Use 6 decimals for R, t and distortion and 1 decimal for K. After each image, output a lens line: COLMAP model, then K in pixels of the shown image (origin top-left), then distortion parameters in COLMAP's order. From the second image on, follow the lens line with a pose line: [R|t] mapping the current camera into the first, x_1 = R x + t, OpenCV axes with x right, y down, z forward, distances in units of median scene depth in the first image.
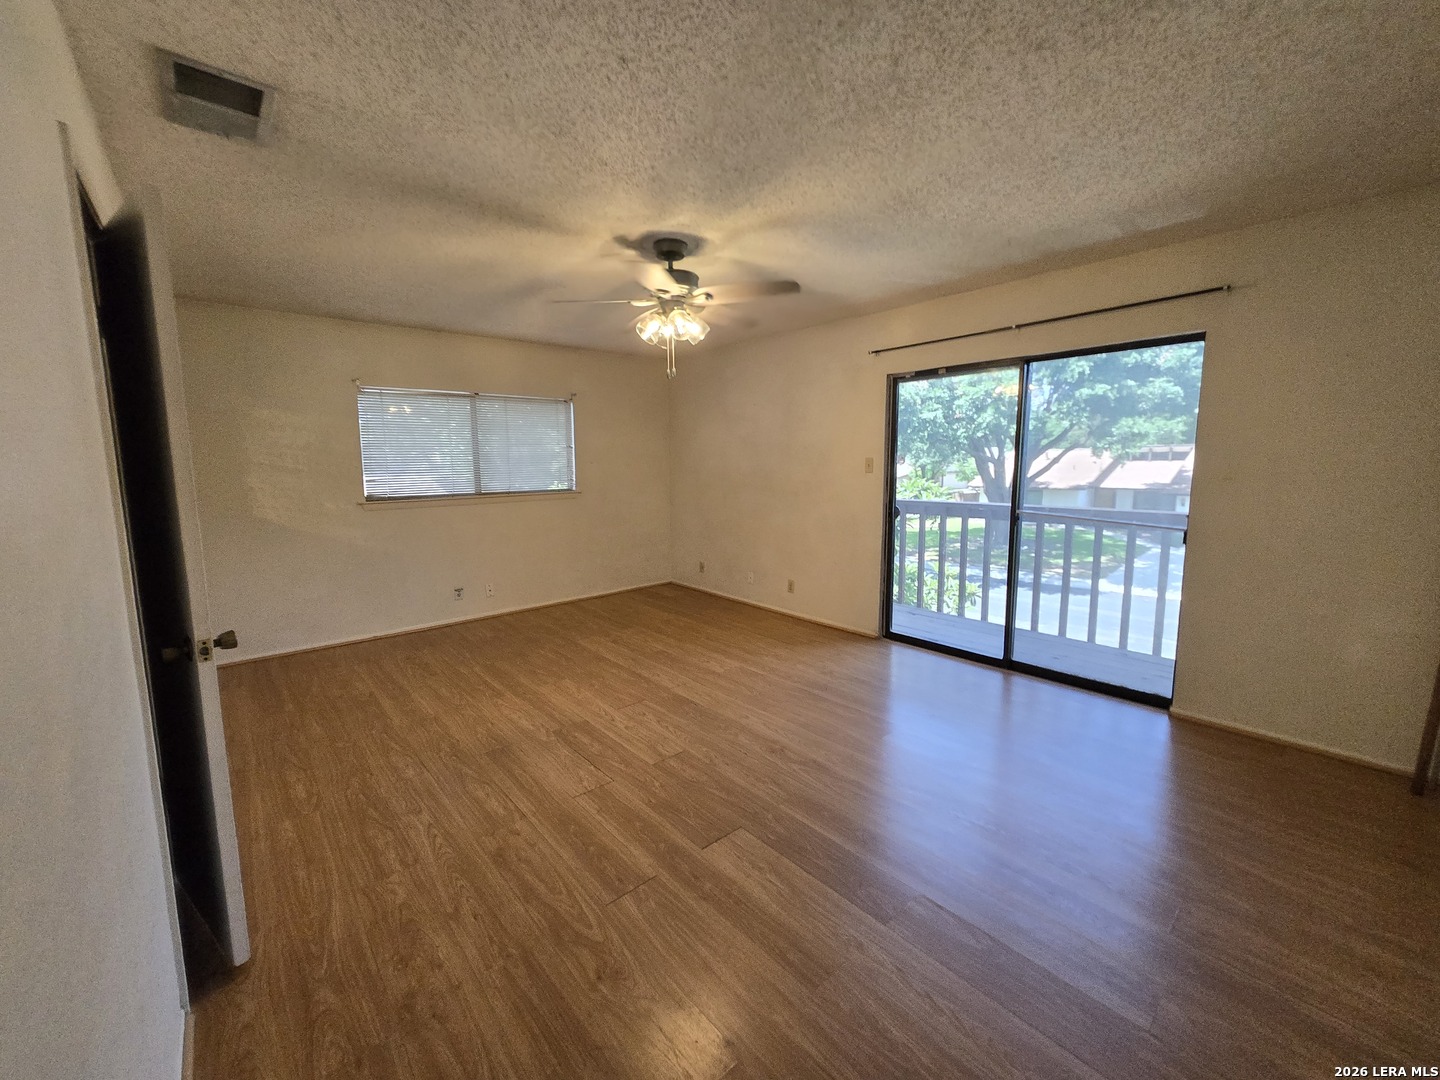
lens RADIAL K [[575.7, 0, 719.1], [0, 575.7, 545.3], [0, 0, 1]] dist [0.000109, 0.000009]
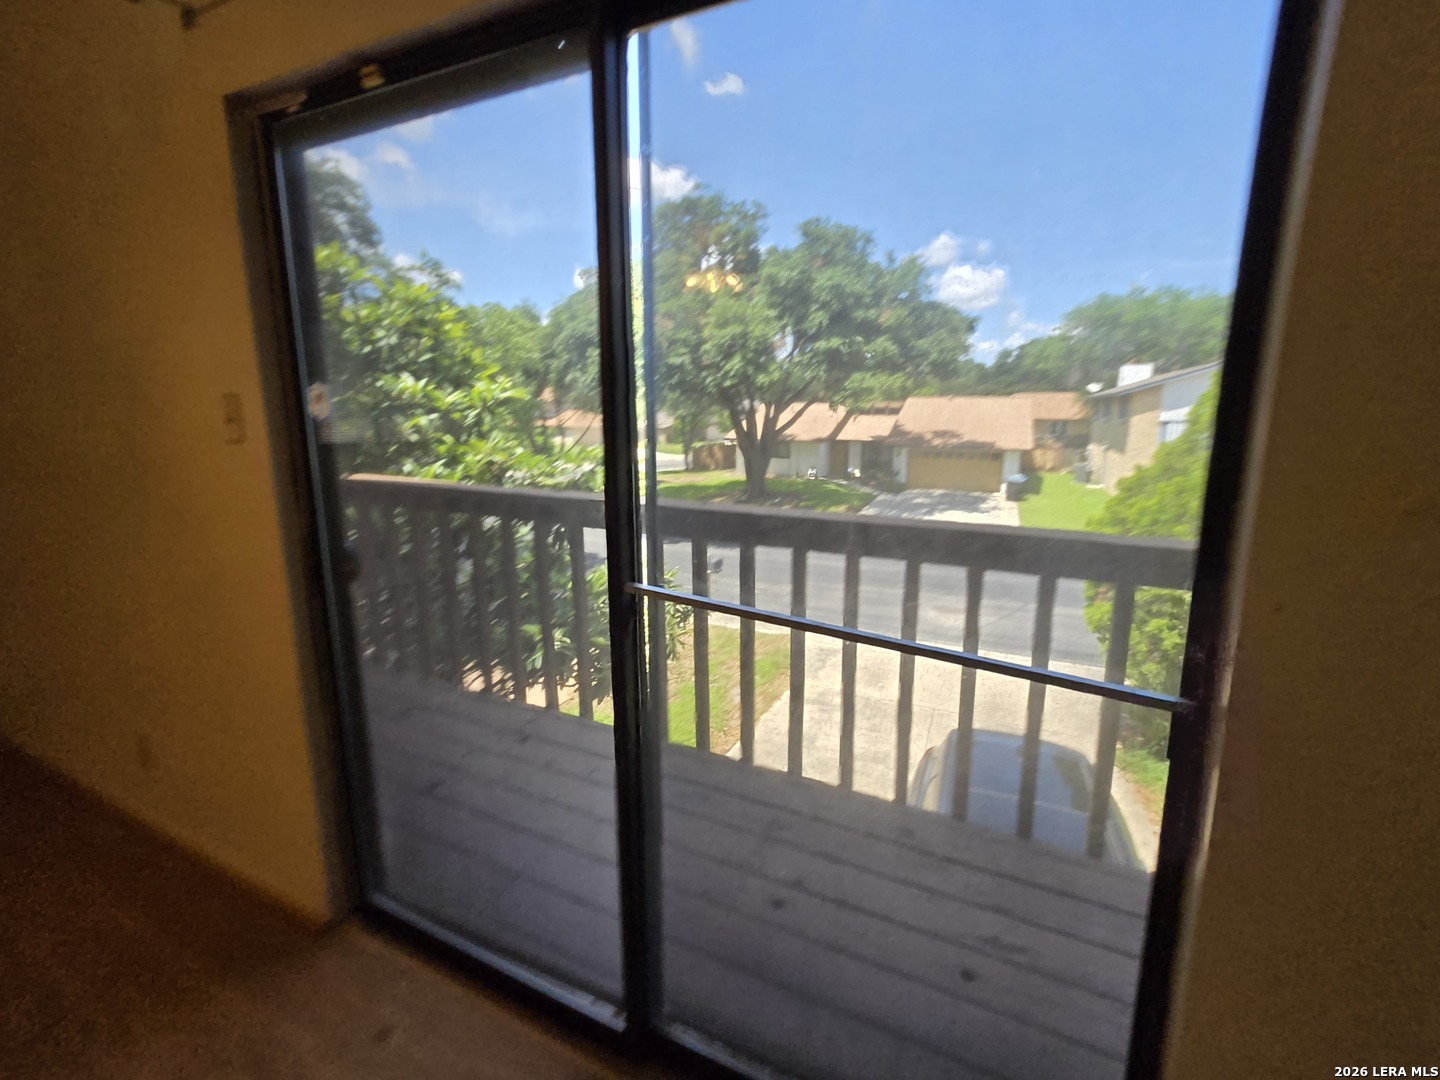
lens RADIAL K [[575.7, 0, 719.1], [0, 575.7, 545.3], [0, 0, 1]] dist [0.000109, 0.000009]
pose [[0.924052, -0.078227, 0.374177, 0.055503], [0.049001, 0.995002, 0.087008, -0.010913], [-0.379113, -0.062065, 0.923267, 0.103944]]
